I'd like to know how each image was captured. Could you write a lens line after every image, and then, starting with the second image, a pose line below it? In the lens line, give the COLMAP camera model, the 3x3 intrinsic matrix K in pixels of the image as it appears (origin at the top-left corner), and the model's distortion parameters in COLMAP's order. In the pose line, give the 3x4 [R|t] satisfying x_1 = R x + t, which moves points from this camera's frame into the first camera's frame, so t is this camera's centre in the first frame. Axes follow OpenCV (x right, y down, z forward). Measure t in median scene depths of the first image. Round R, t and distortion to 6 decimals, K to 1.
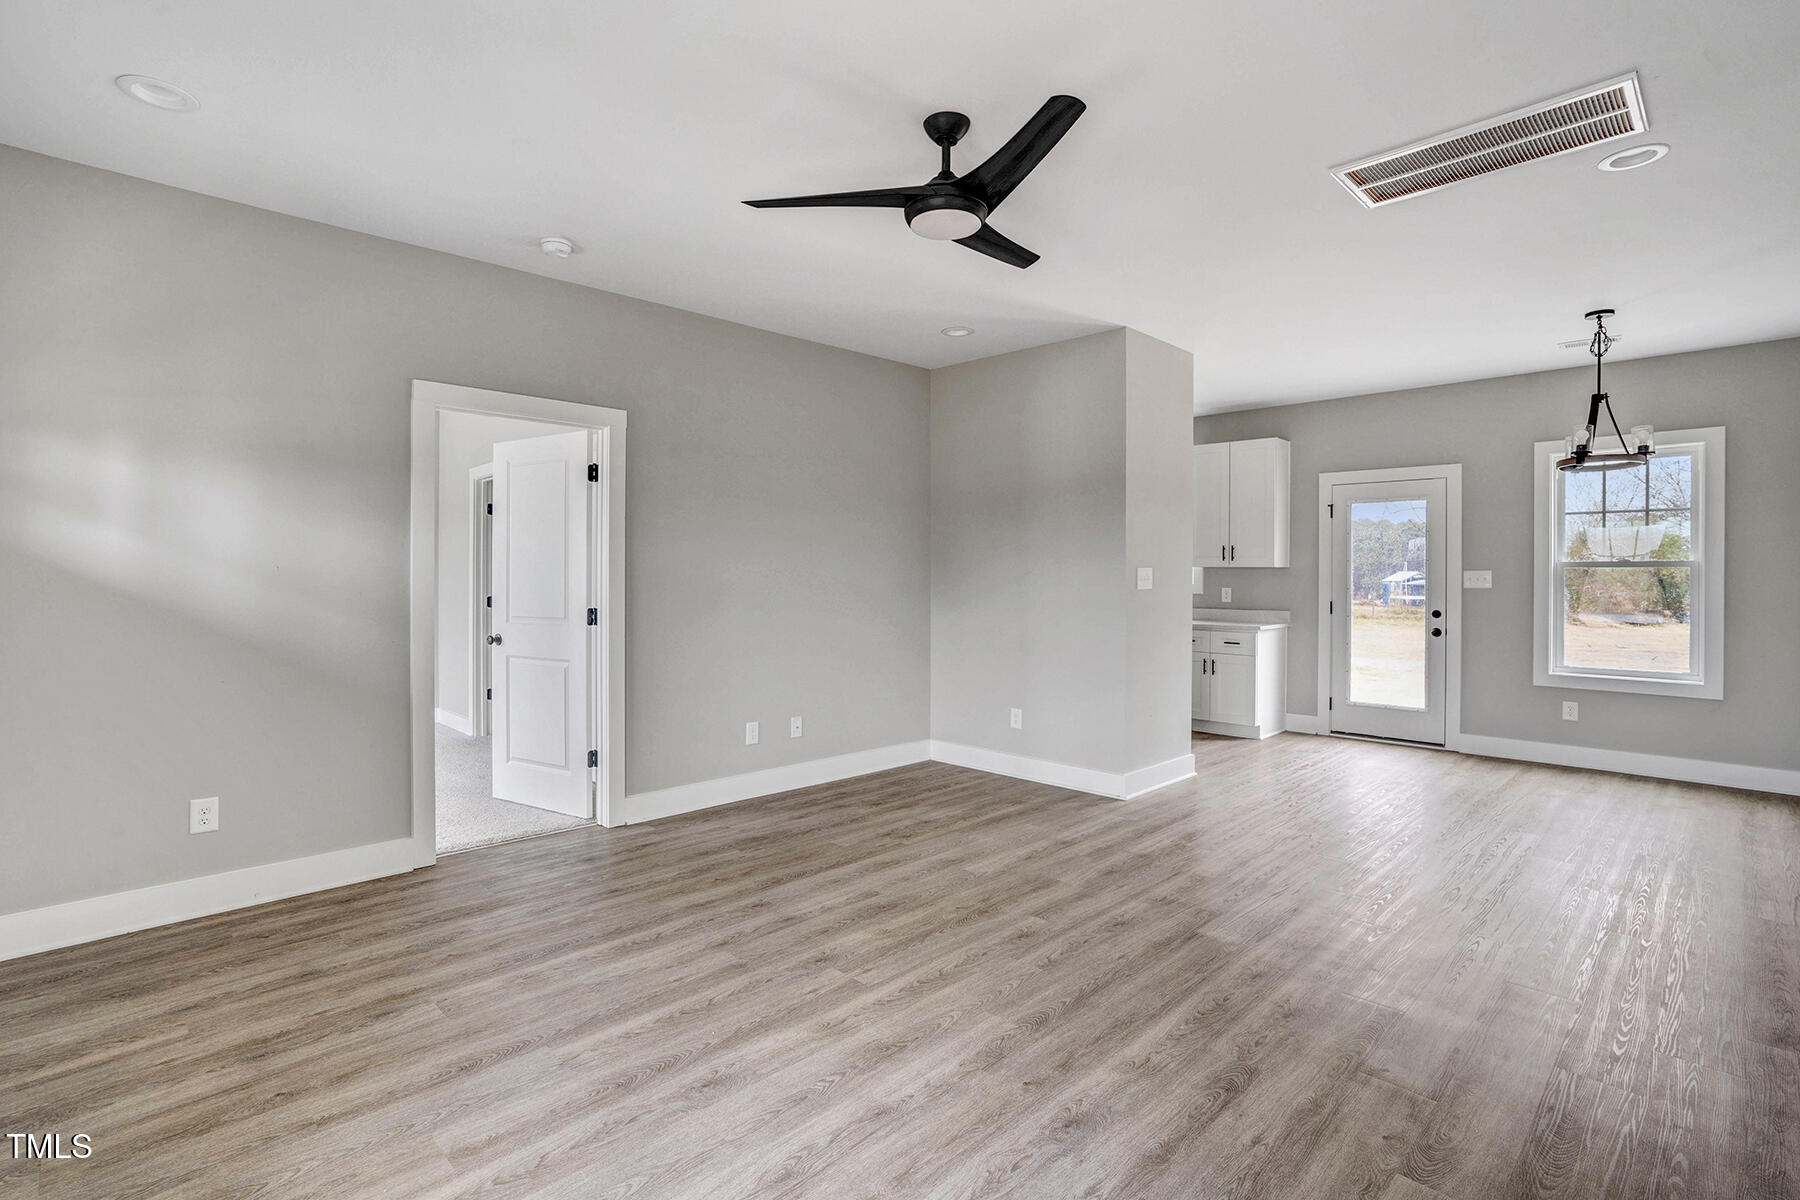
lens RADIAL K [[845.5, 0, 892.6], [0, 845.5, 580.9], [0, 0, 1]] dist [-0.048456, 0.025405]
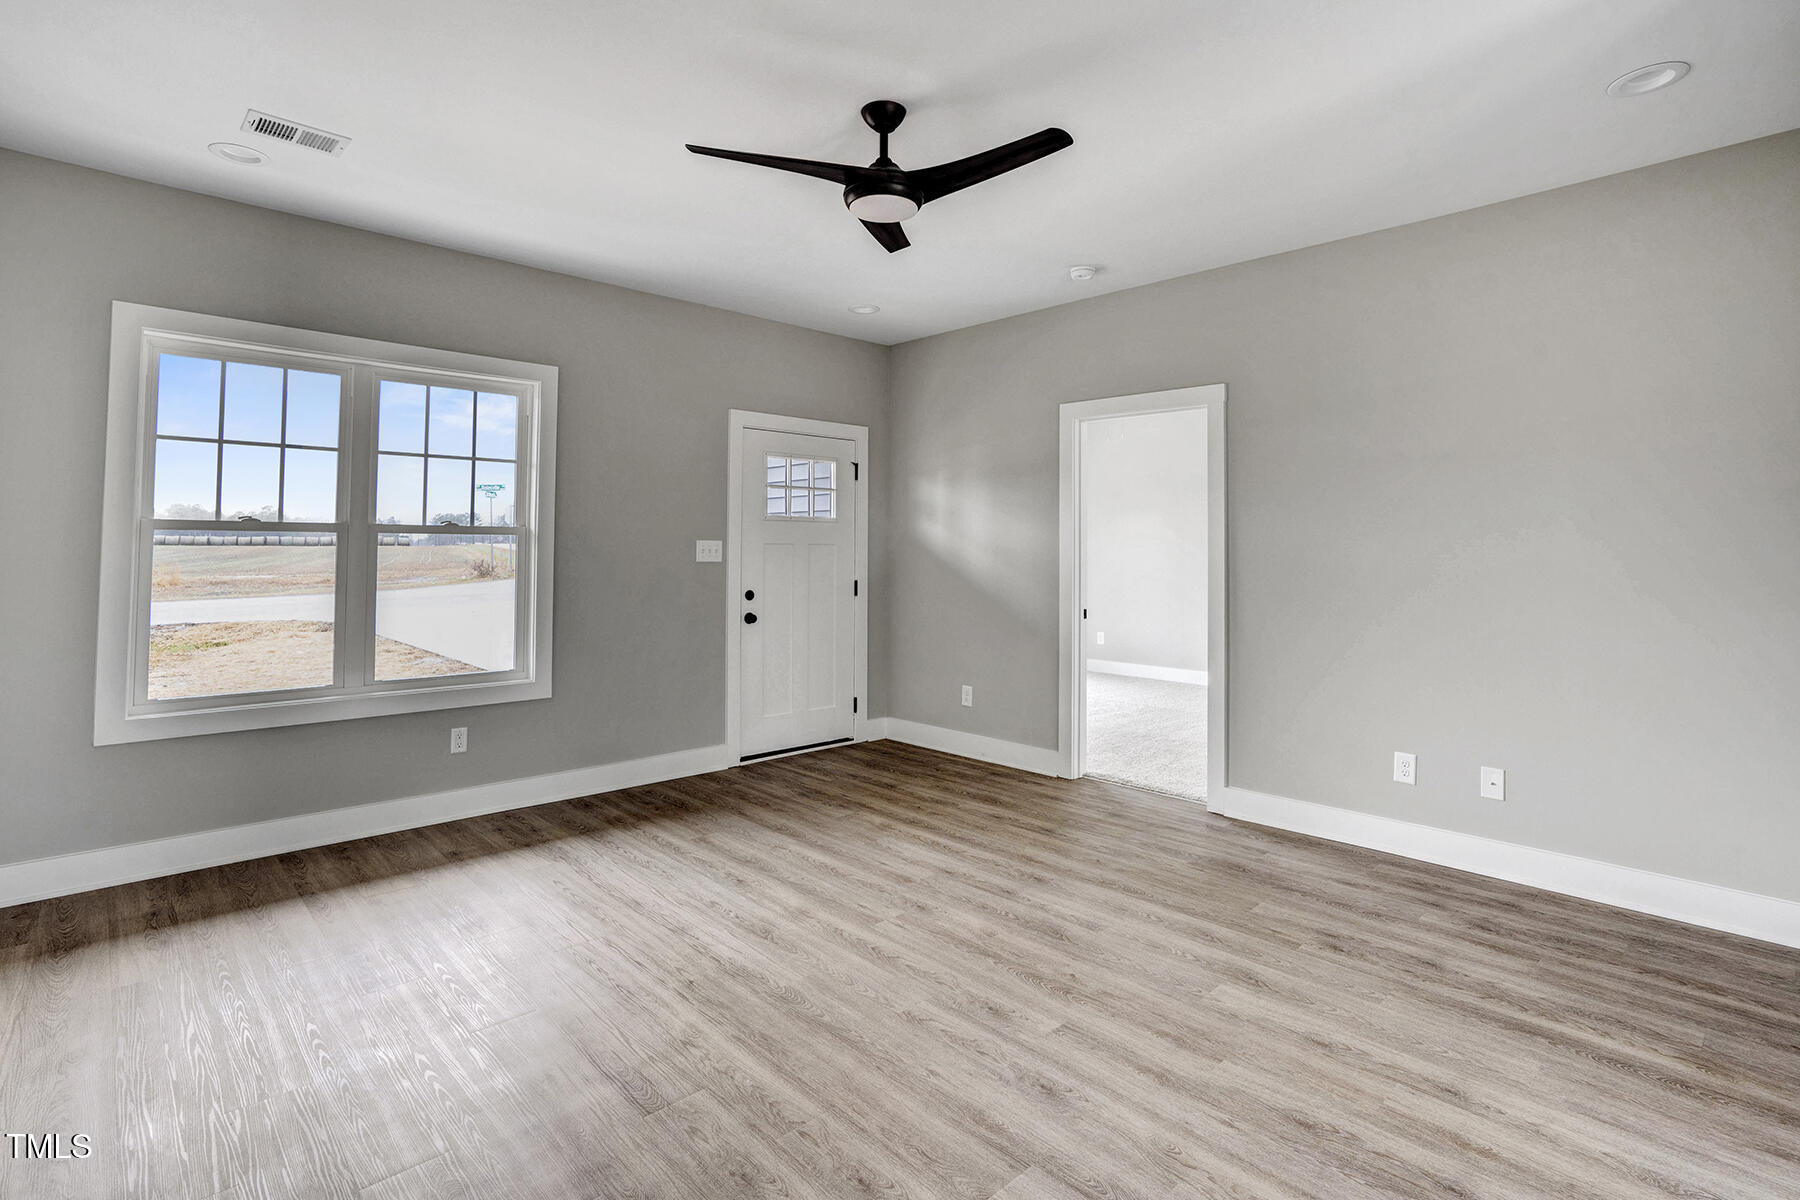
lens RADIAL K [[878.7, 0, 895.2], [0, 878.7, 522.7], [0, 0, 1]] dist [-0.024335, 0.000834]
pose [[-0.017717, -0.033627, -0.999277, 0.897578], [-0.011508, 0.999375, -0.033426, -0.005033], [0.999777, 0.010907, -0.018093, 0.830892]]
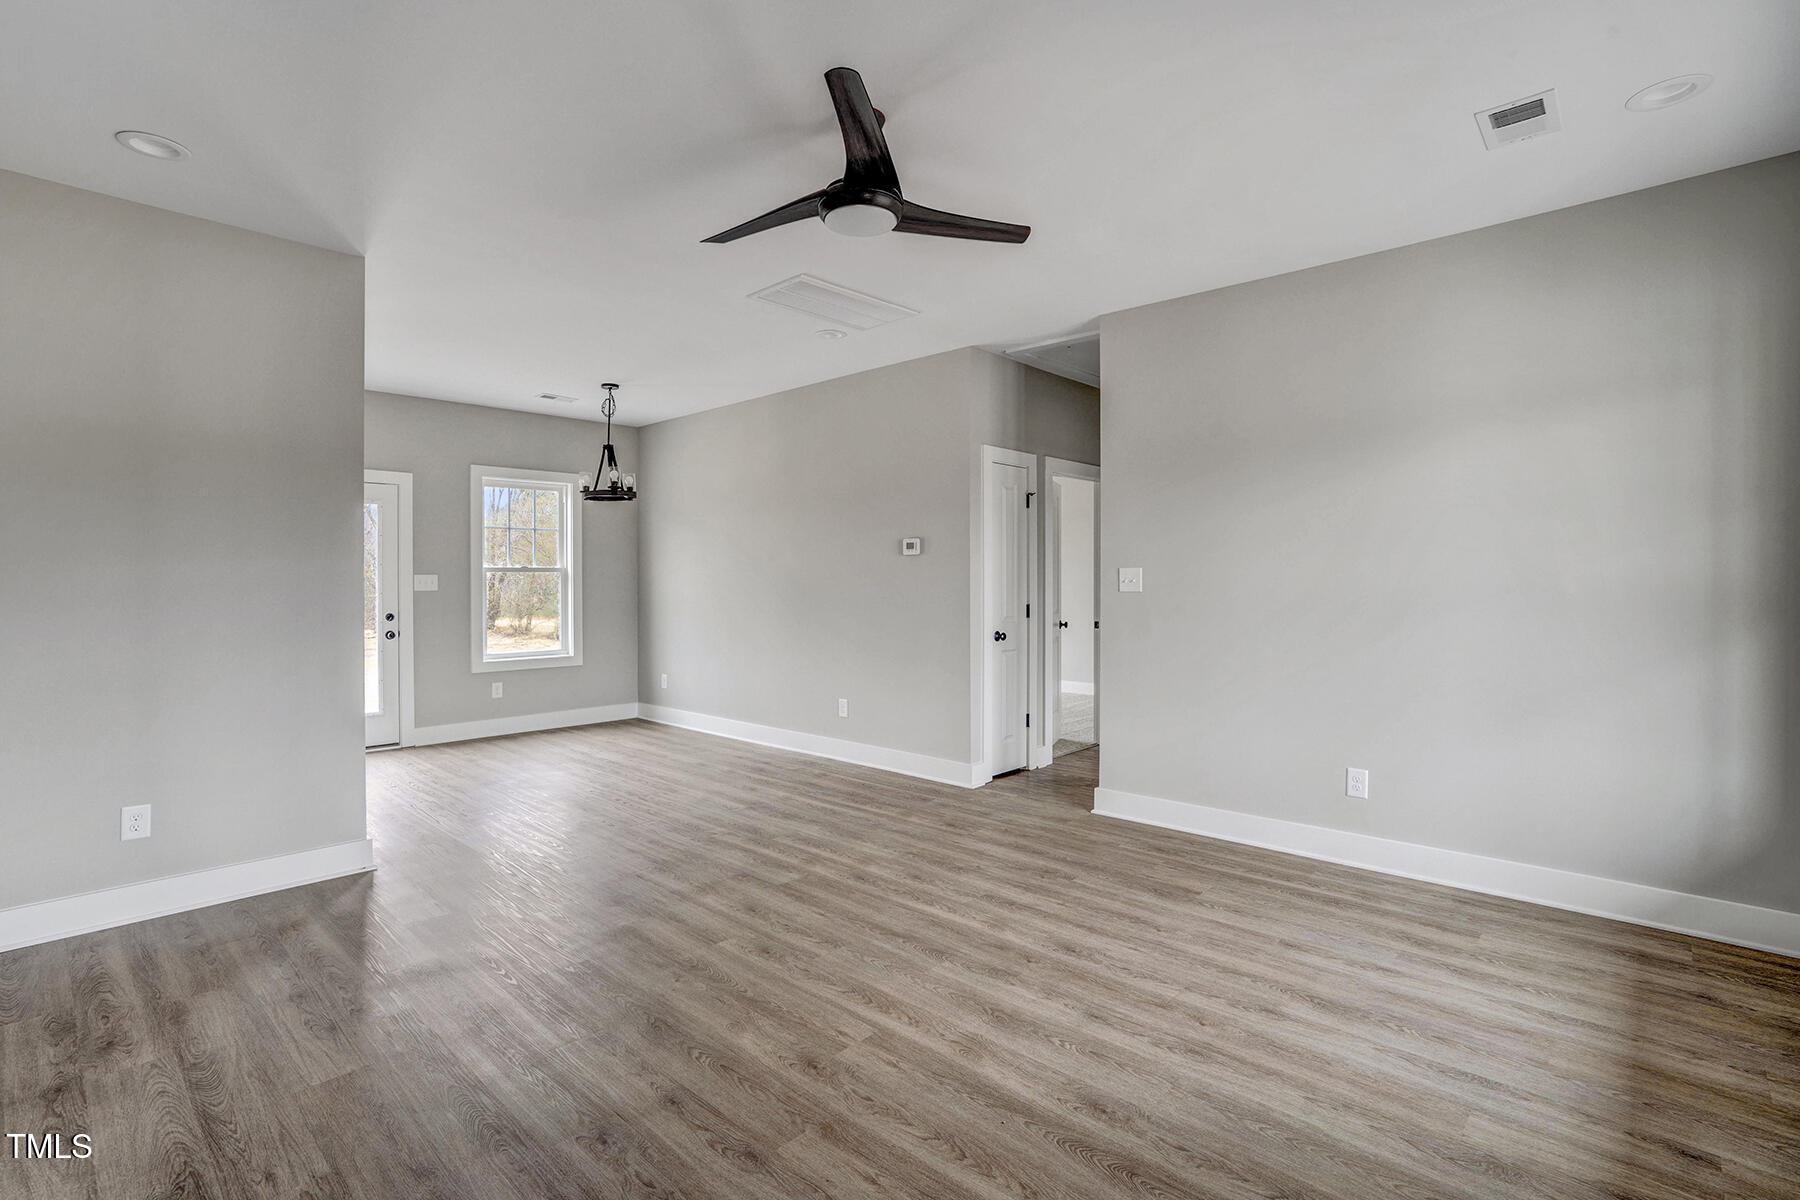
lens RADIAL K [[845.5, 0, 892.6], [0, 845.5, 580.9], [0, 0, 1]] dist [-0.048456, 0.025405]
pose [[-0.038401, -0.001899, 0.999261, -0.736792], [0.008256, 0.999963, 0.002217, -0.003087], [-0.999228, 0.008335, -0.038384, 0.804379]]
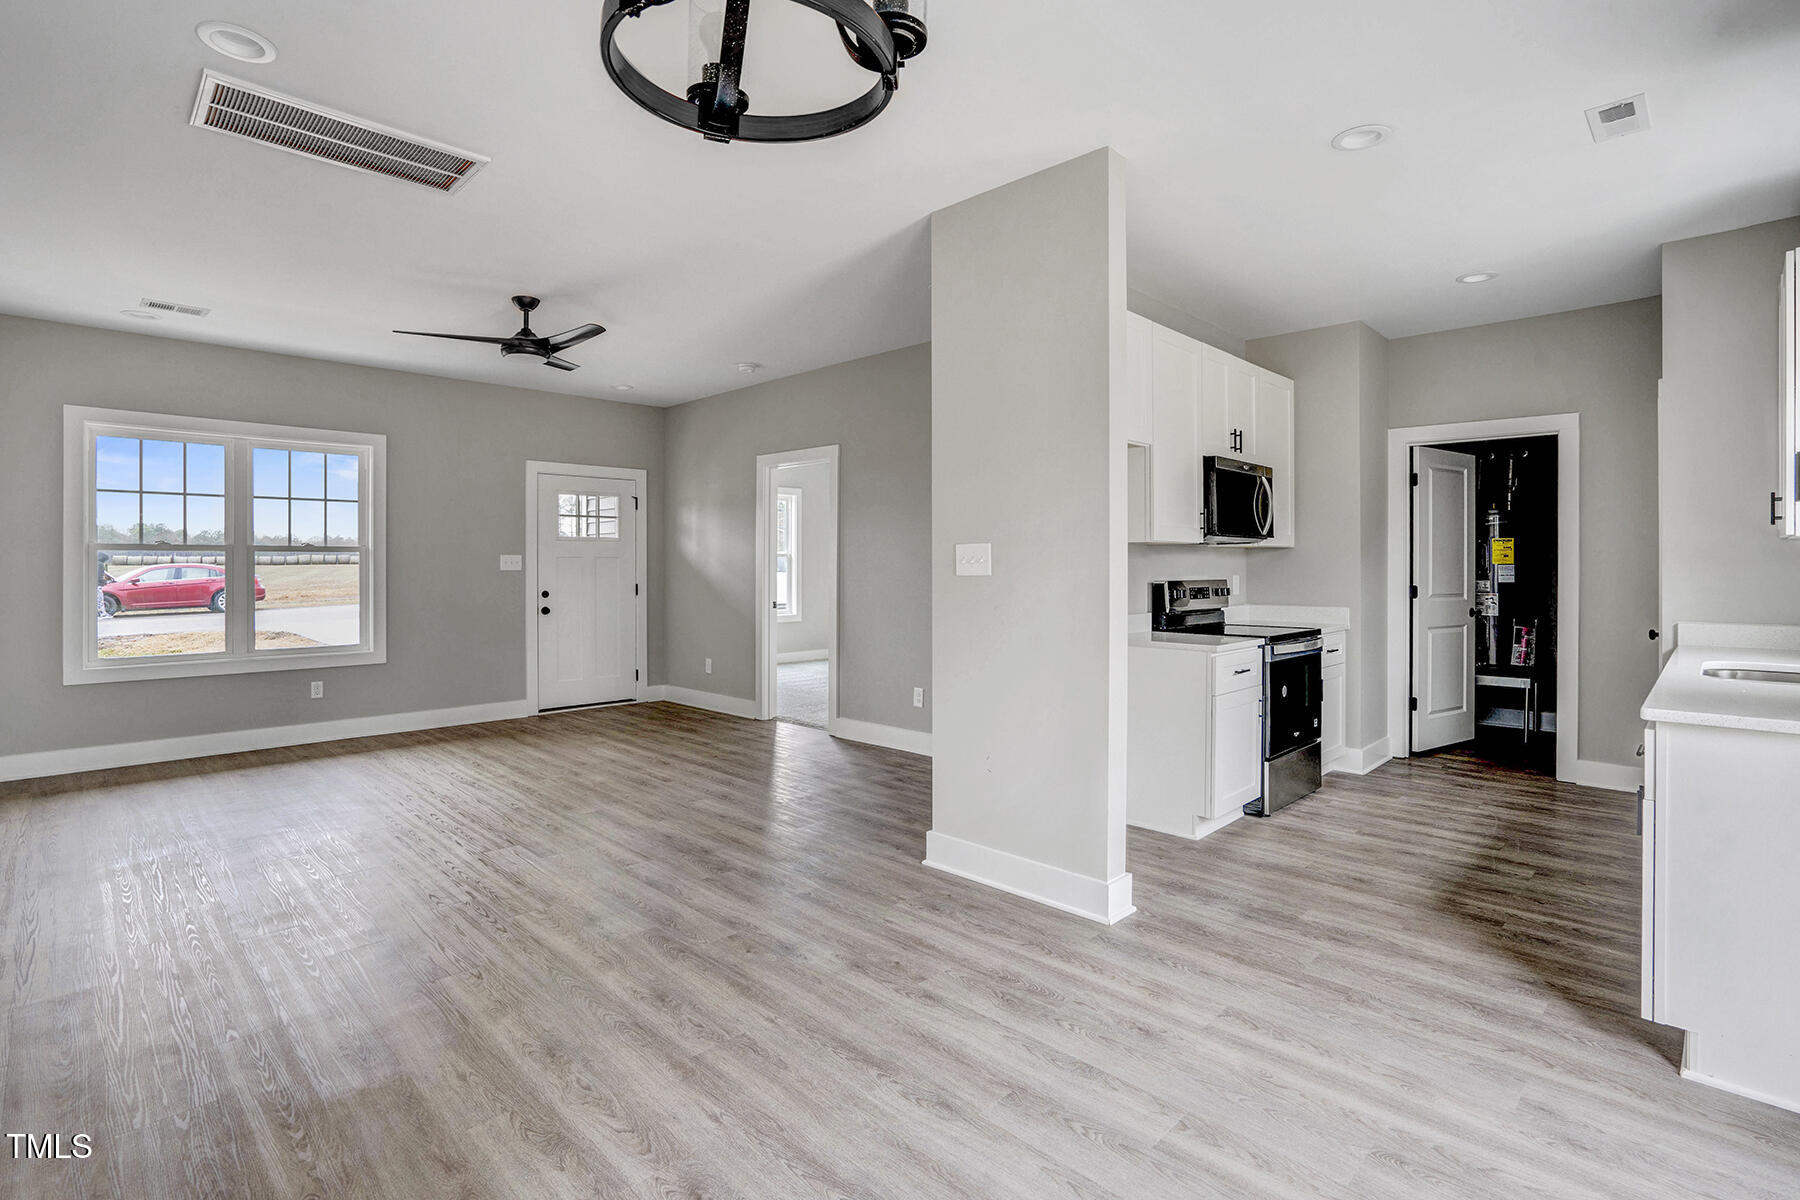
lens RADIAL K [[866.2, 0, 879.3], [0, 866.2, 567.5], [0, 0, 1]] dist [-0.000454, 0.000418]
pose [[-0.006556, -0.000069, -0.999979, 1.495011], [-0.004282, 0.999991, -0.000041, 0.005472], [0.999969, 0.004281, -0.006557, 1.402753]]
